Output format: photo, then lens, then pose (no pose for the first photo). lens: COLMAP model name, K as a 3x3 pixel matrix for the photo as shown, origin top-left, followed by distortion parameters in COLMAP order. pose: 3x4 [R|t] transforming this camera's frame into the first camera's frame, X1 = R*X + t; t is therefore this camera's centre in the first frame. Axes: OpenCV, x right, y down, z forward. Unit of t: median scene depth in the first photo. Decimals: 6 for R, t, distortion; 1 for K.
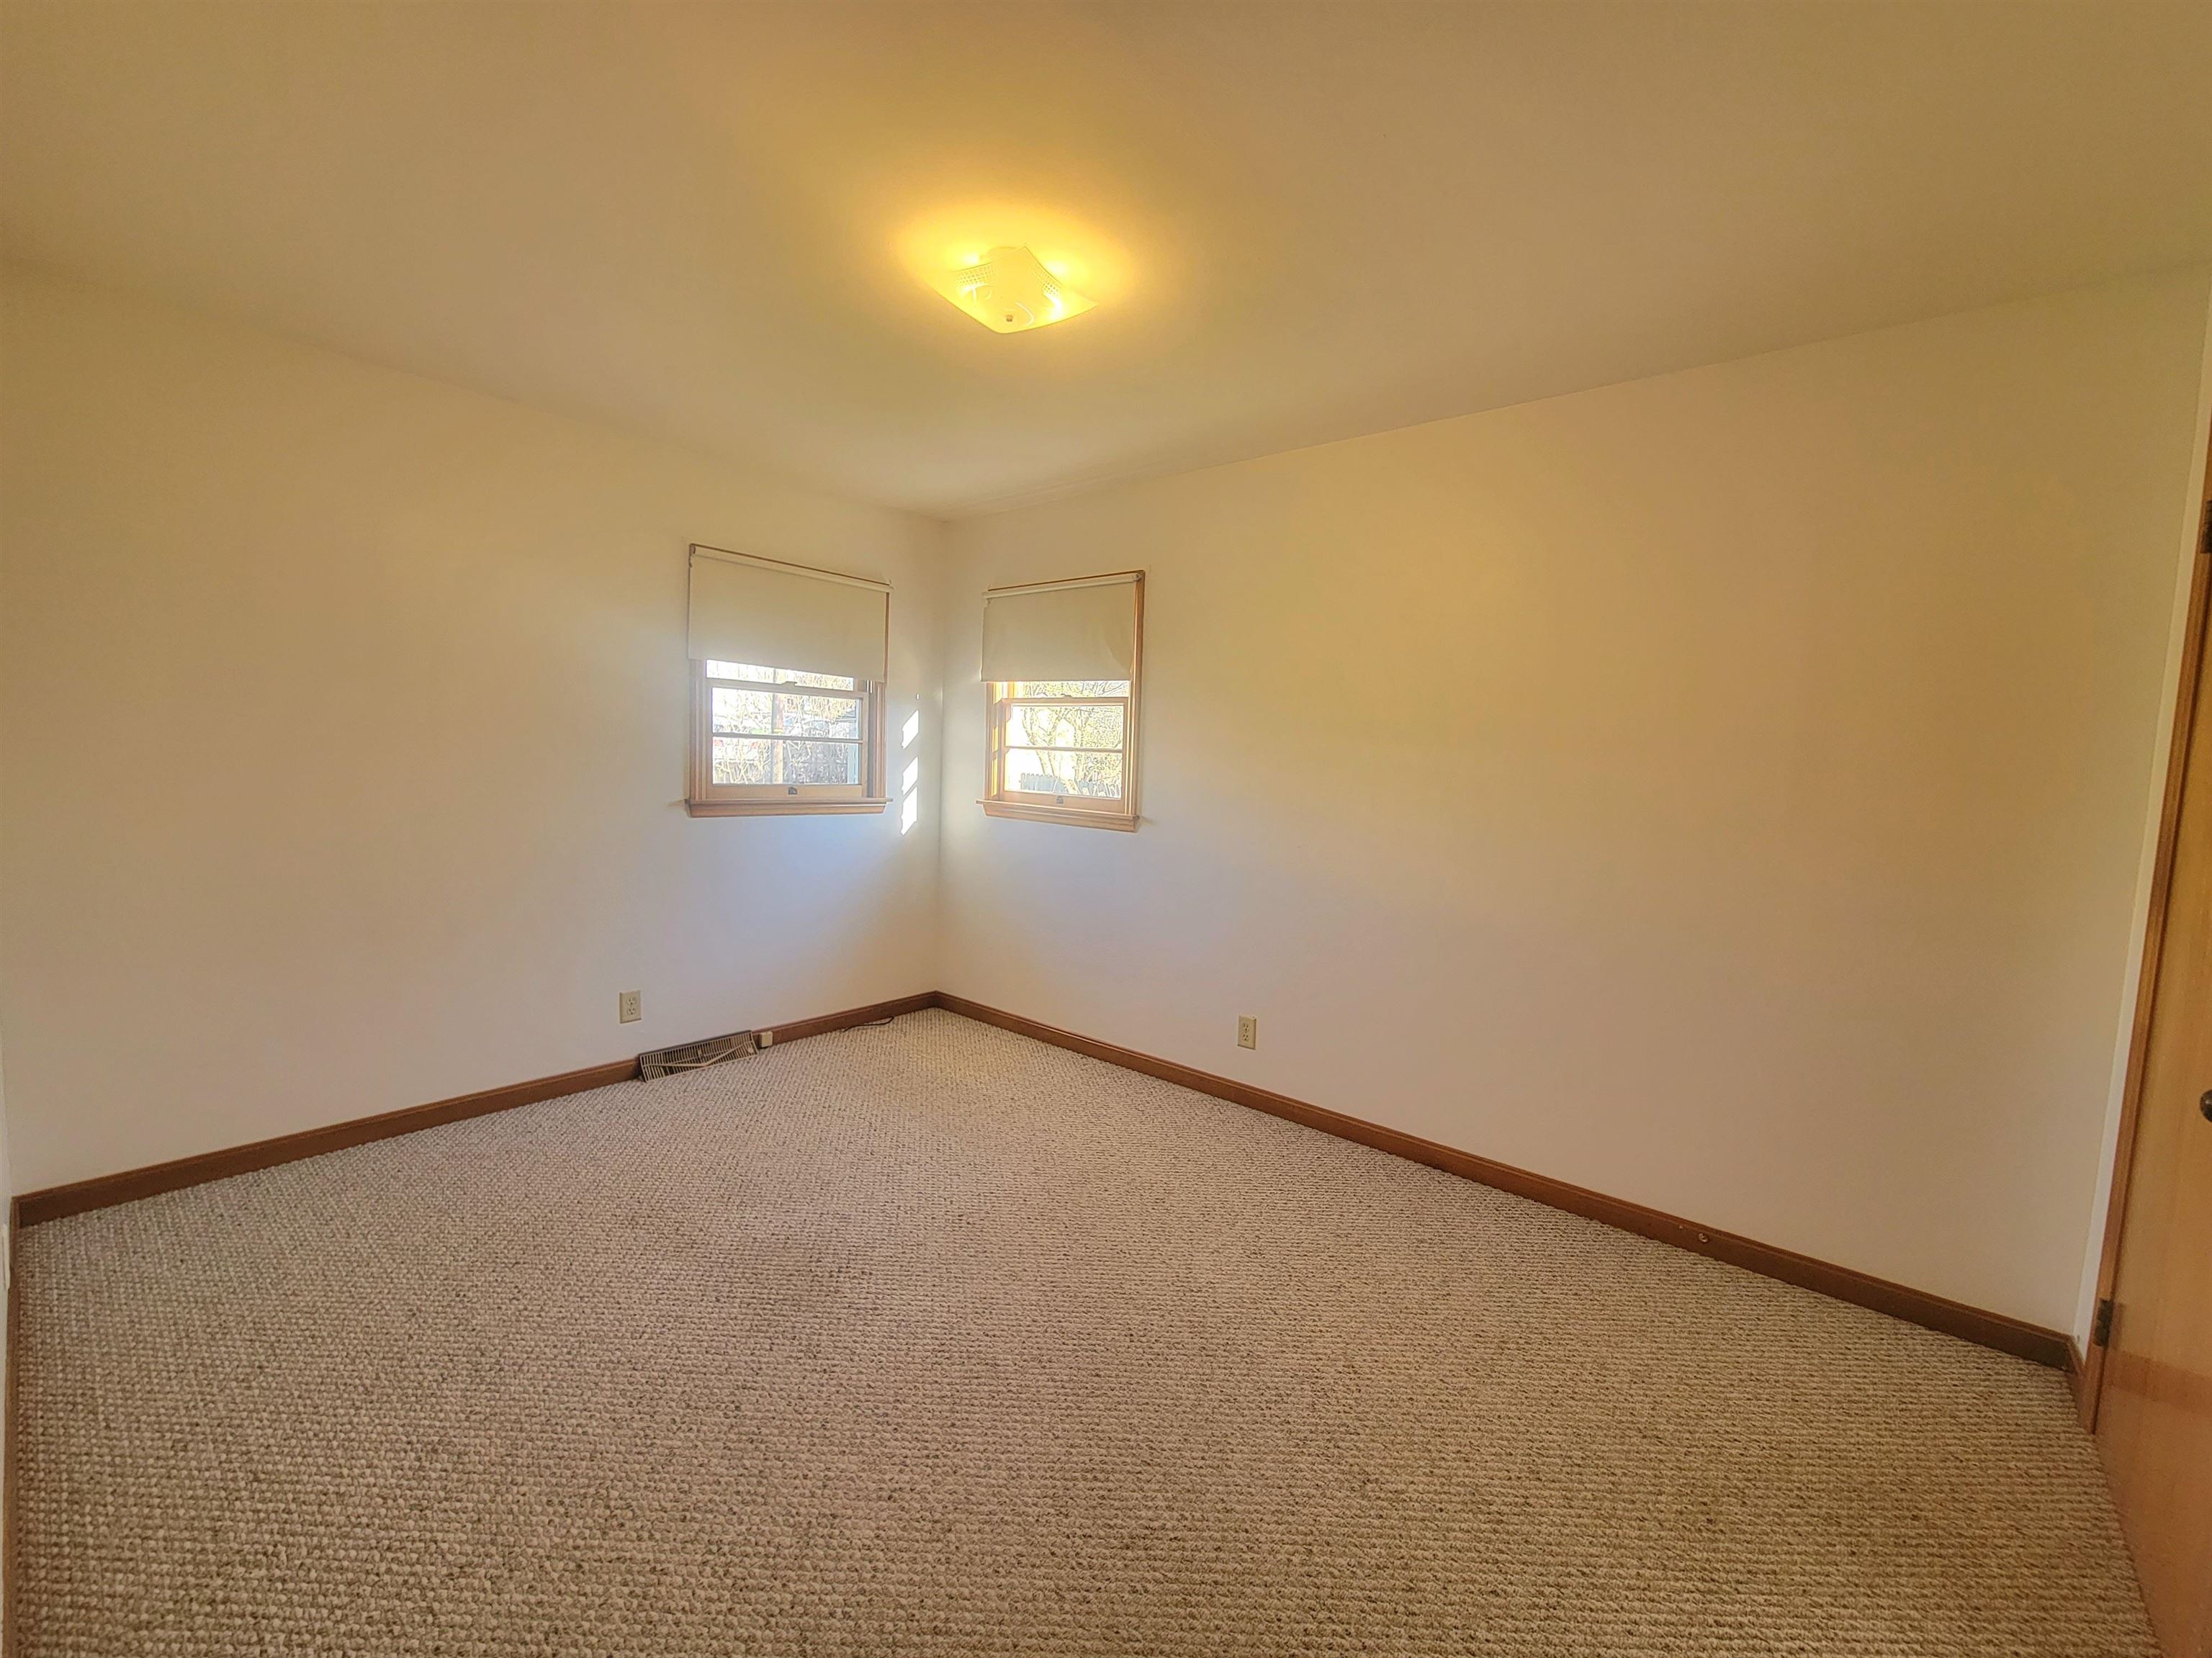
lens RADIAL K [[896.8, 0, 1106.9], [0, 896.8, 830.3], [0, 0, 1]] dist [0.004354, -0.003977]
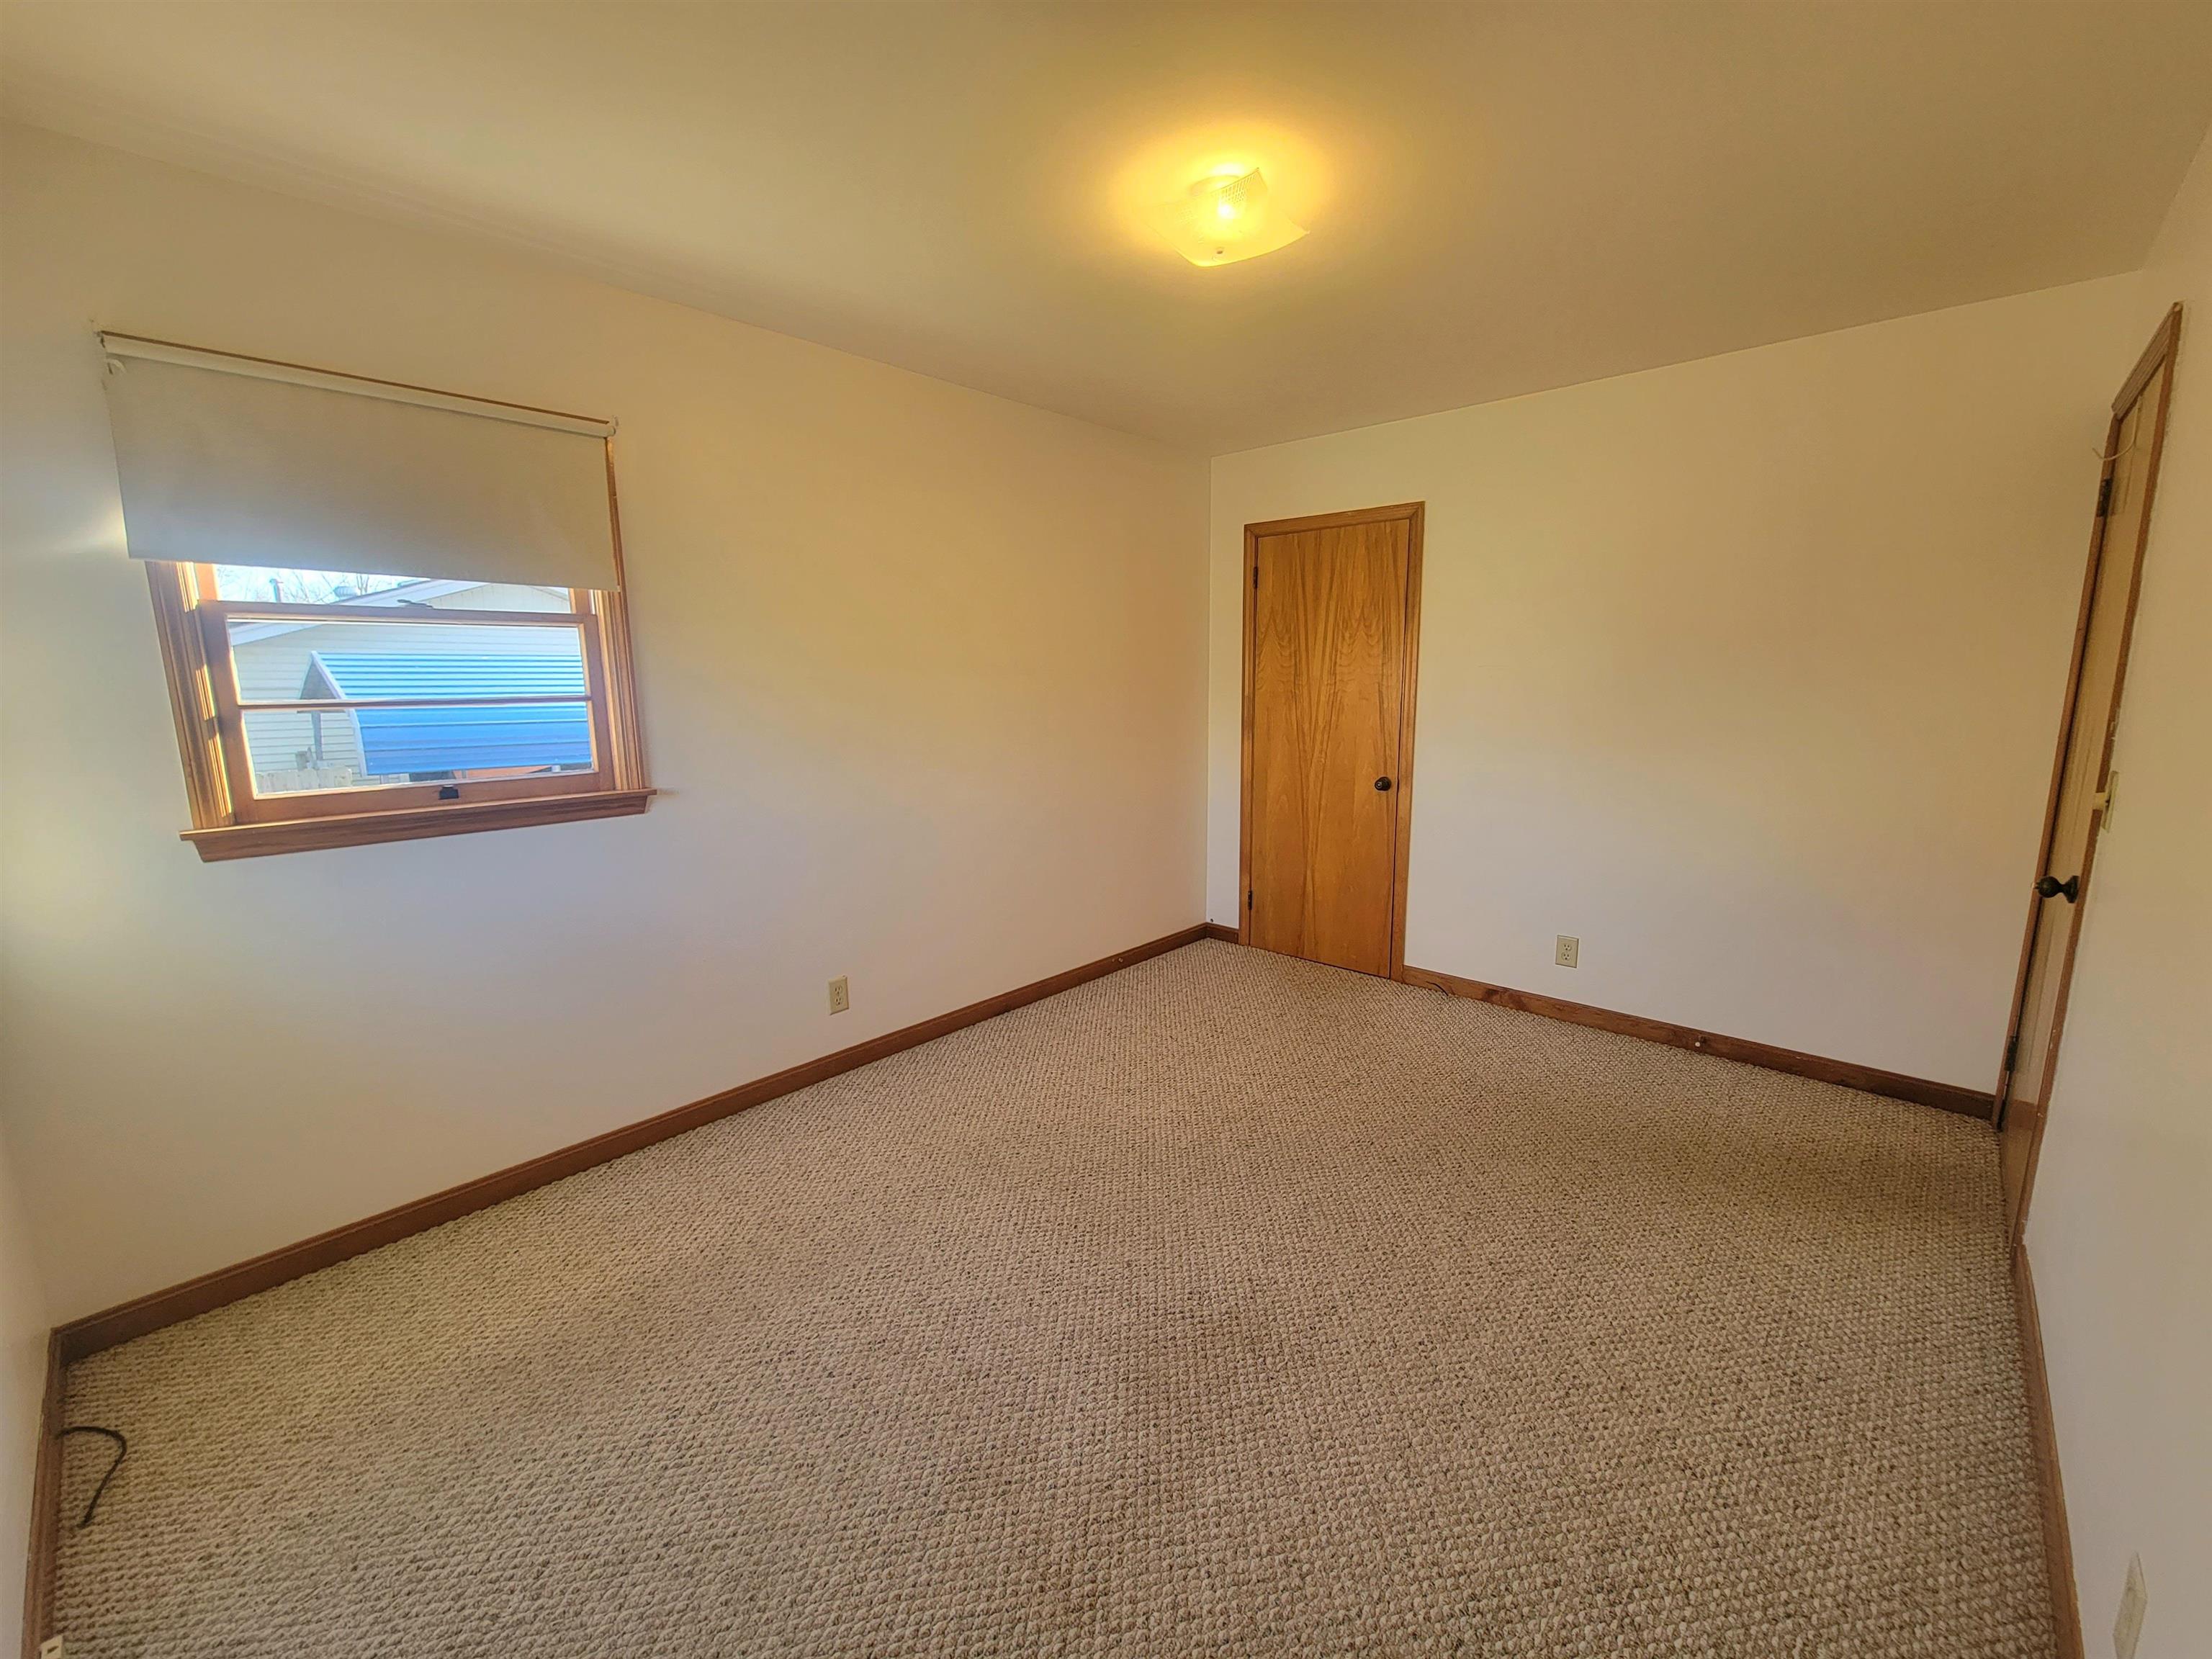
lens RADIAL K [[896.9, 0, 1106.9], [0, 896.9, 830.8], [0, 0, 1]] dist [0.004354, -0.003977]
pose [[0.038977, -0.207012, 0.977562, -1.377611], [0.102249, 0.973996, 0.202180, -0.191028], [-0.993995, 0.092074, 0.059130, 1.299935]]
